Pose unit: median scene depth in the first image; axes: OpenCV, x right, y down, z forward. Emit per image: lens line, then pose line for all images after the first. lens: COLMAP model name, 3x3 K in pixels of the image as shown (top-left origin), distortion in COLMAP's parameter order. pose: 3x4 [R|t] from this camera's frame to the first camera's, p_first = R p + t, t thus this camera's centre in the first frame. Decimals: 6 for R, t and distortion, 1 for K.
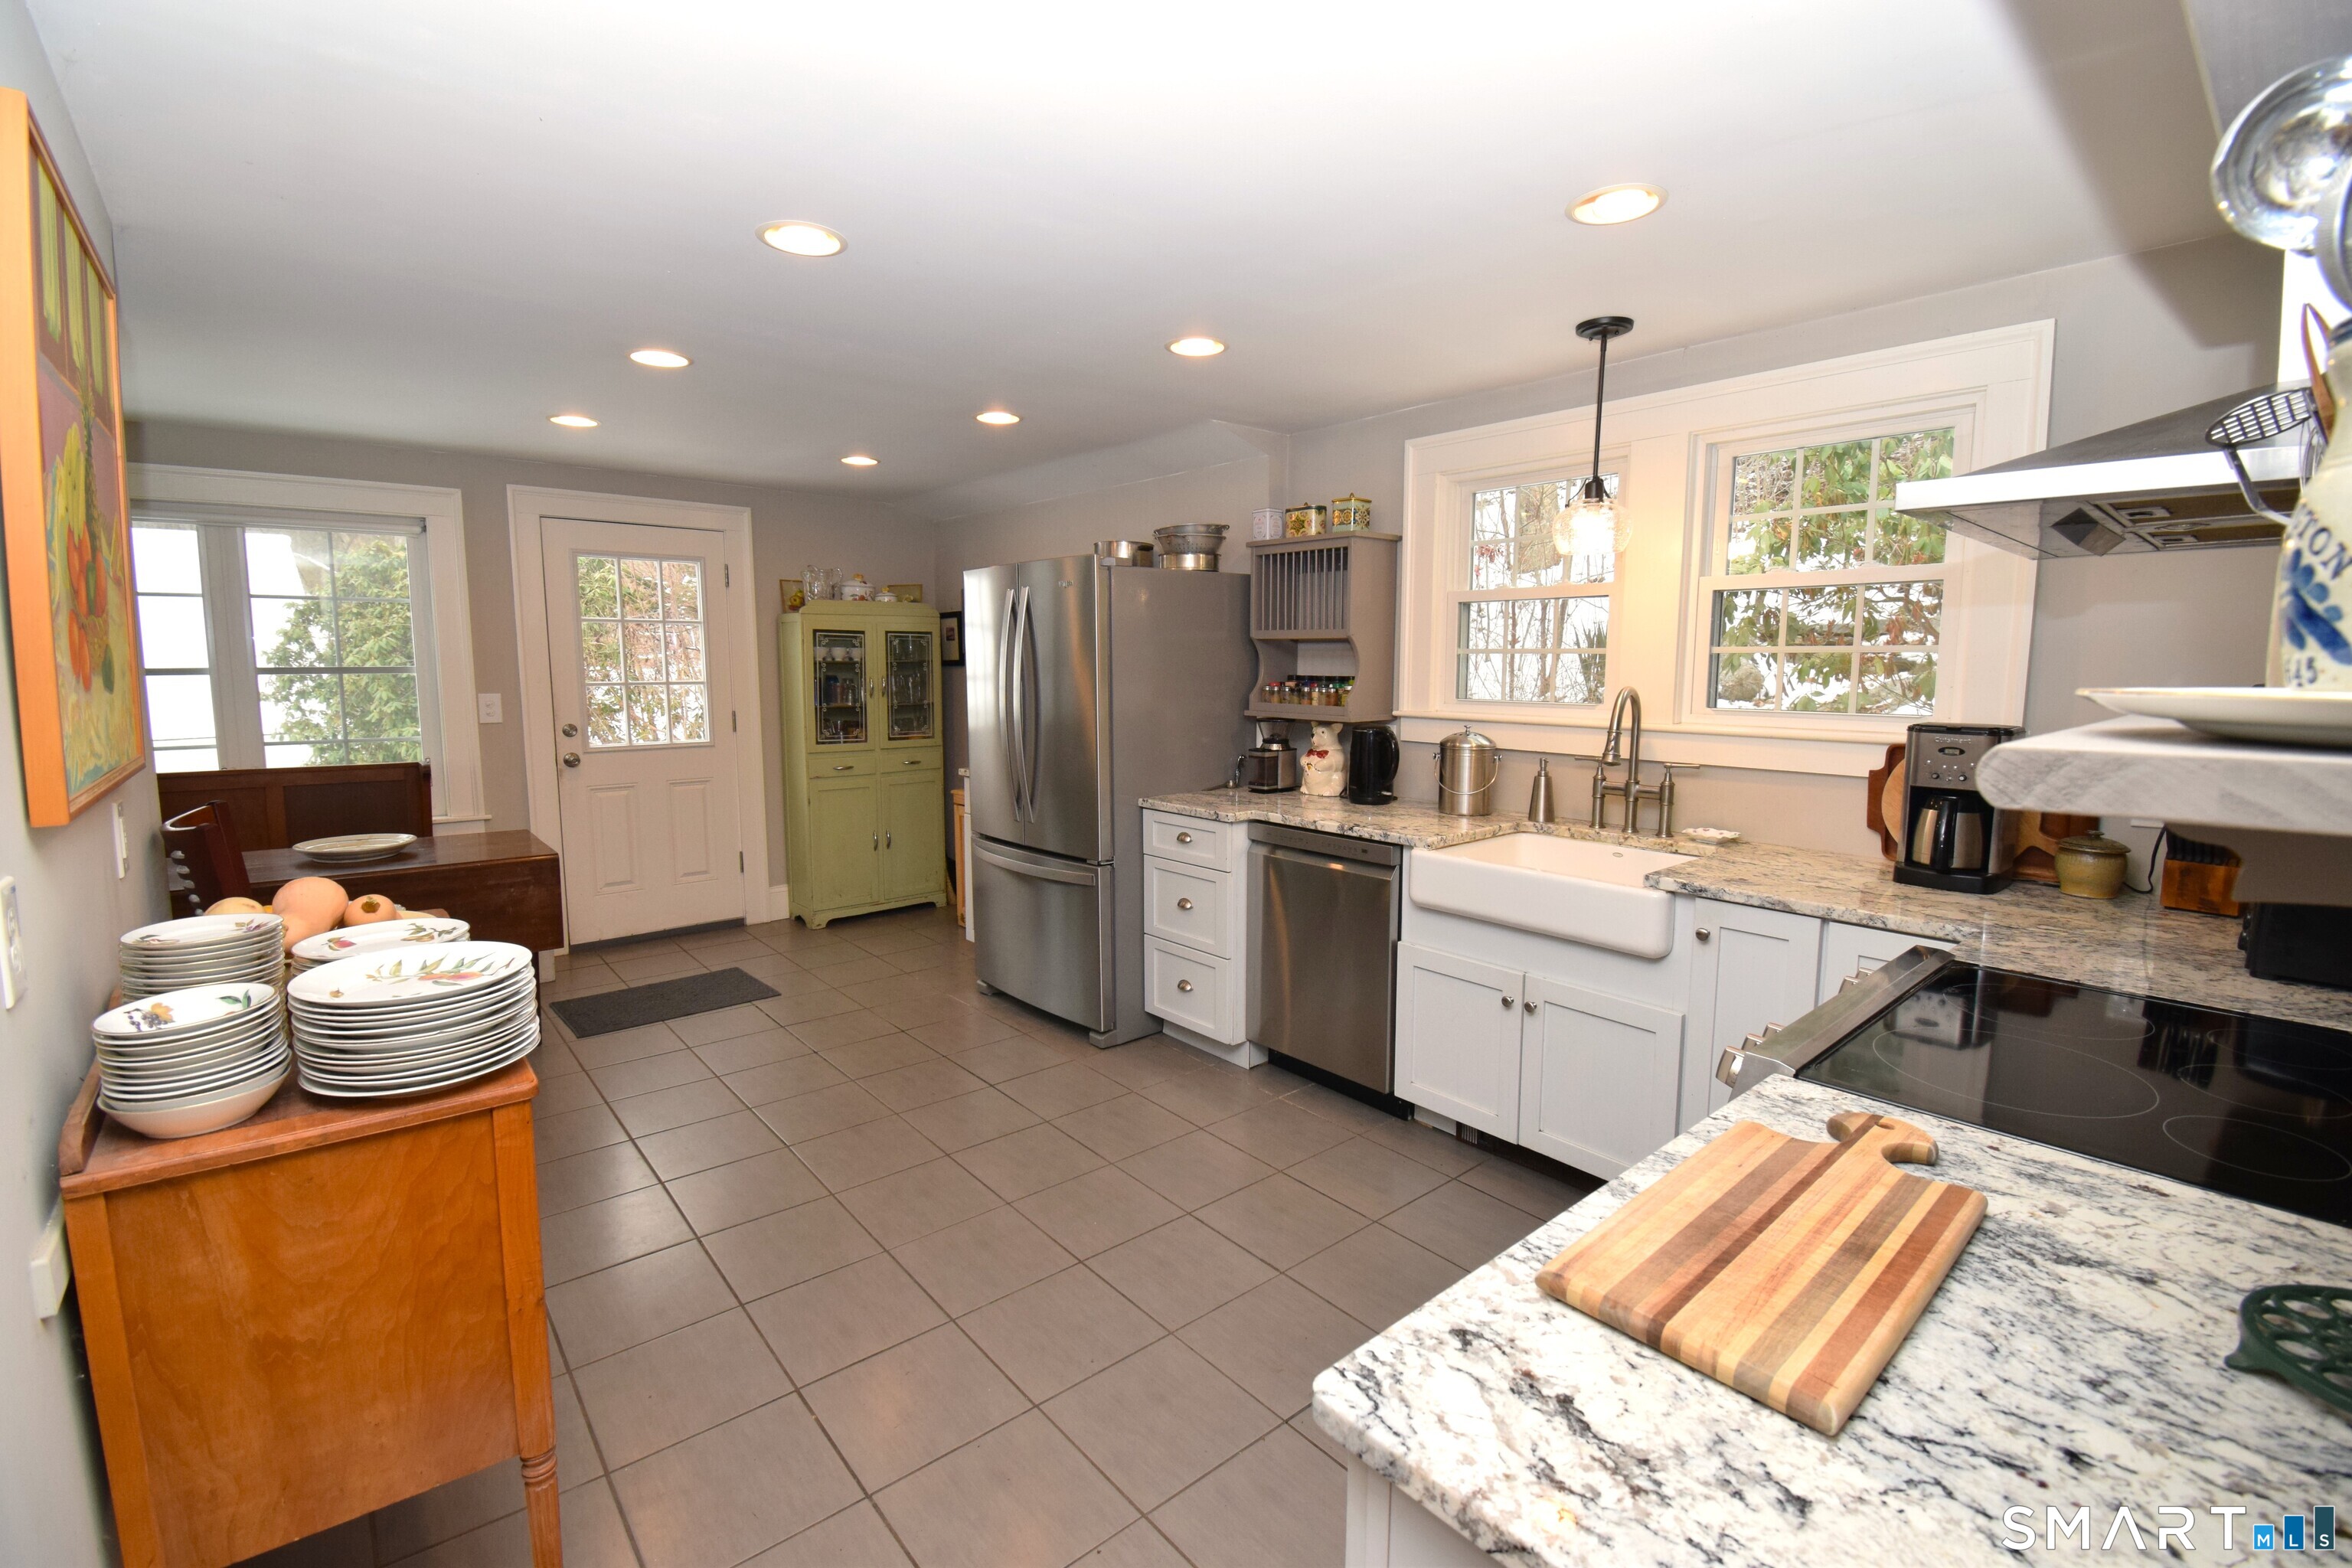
lens RADIAL K [[1046.6, 0, 1176.7], [0, 1046.6, 774.3], [0, 0, 1]] dist [-0.011869, -0.006308]
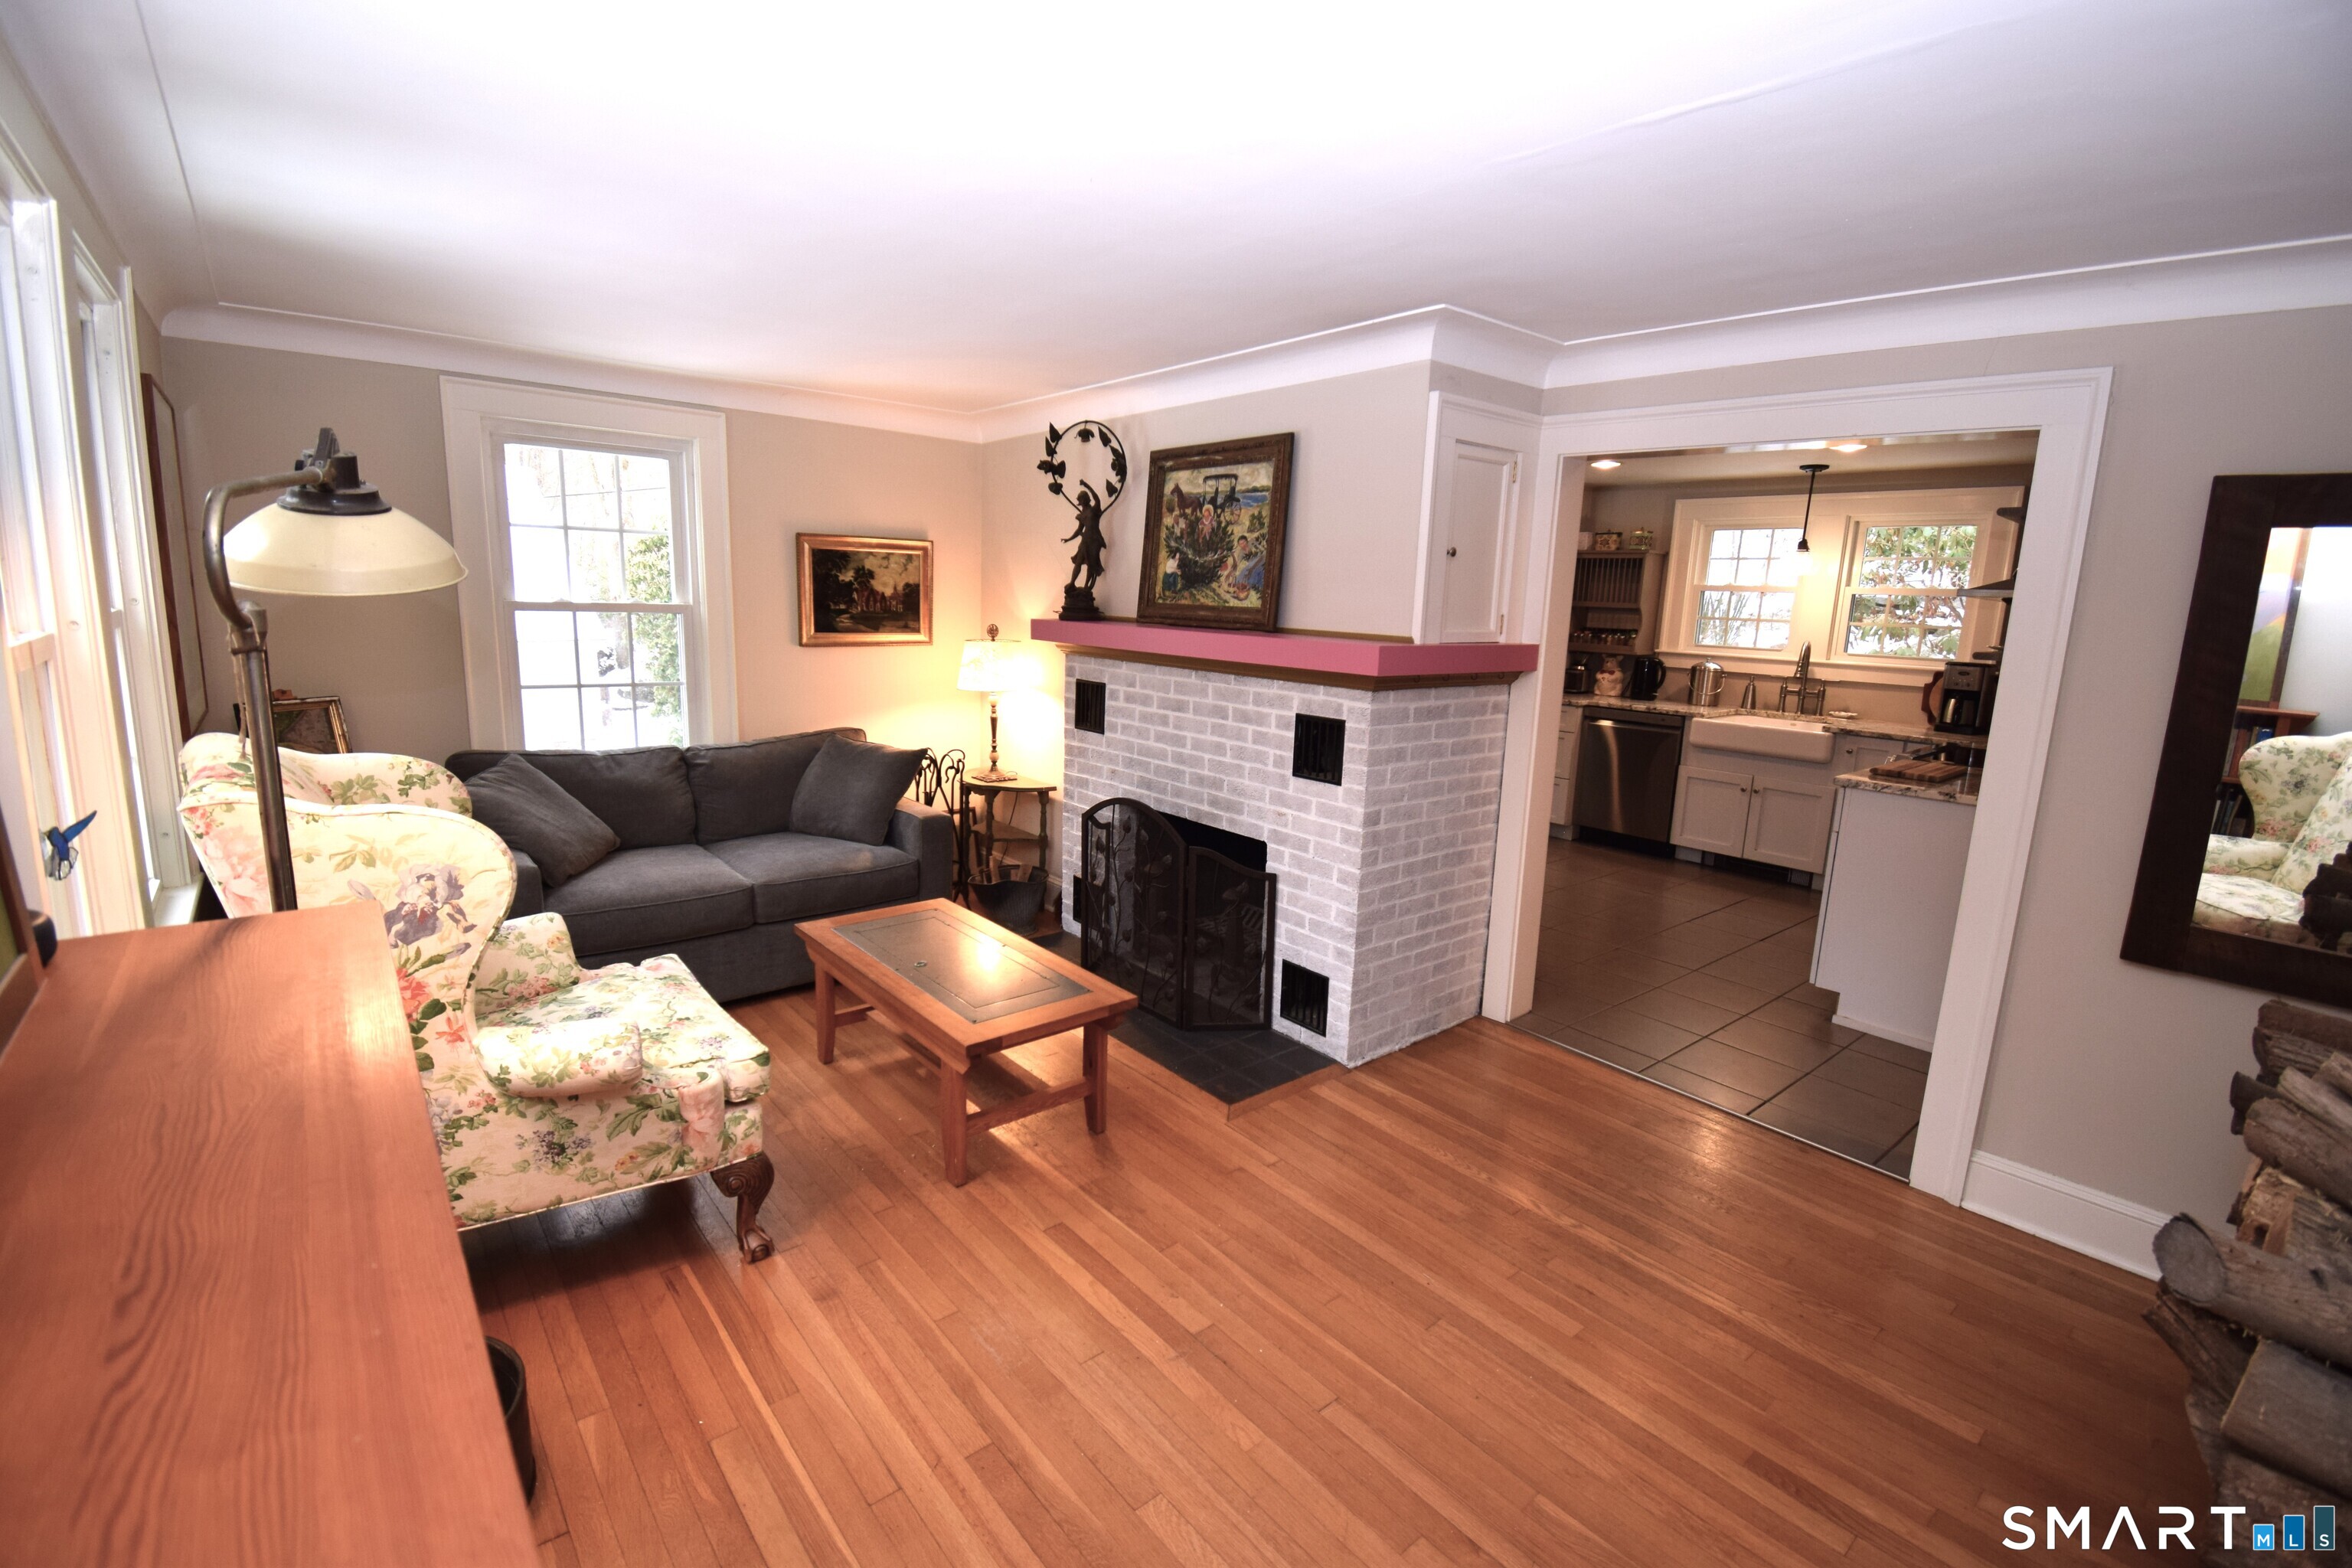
lens RADIAL K [[1046.6, 0, 1172.9], [0, 1046.6, 785.8], [0, 0, 1]] dist [-0.011869, -0.006308]
pose [[0.999536, 0.030407, -0.001786, -0.684079], [-0.030192, 0.996807, 0.073916, 0.072801], [0.004028, -0.073828, 0.997263, -0.907504]]
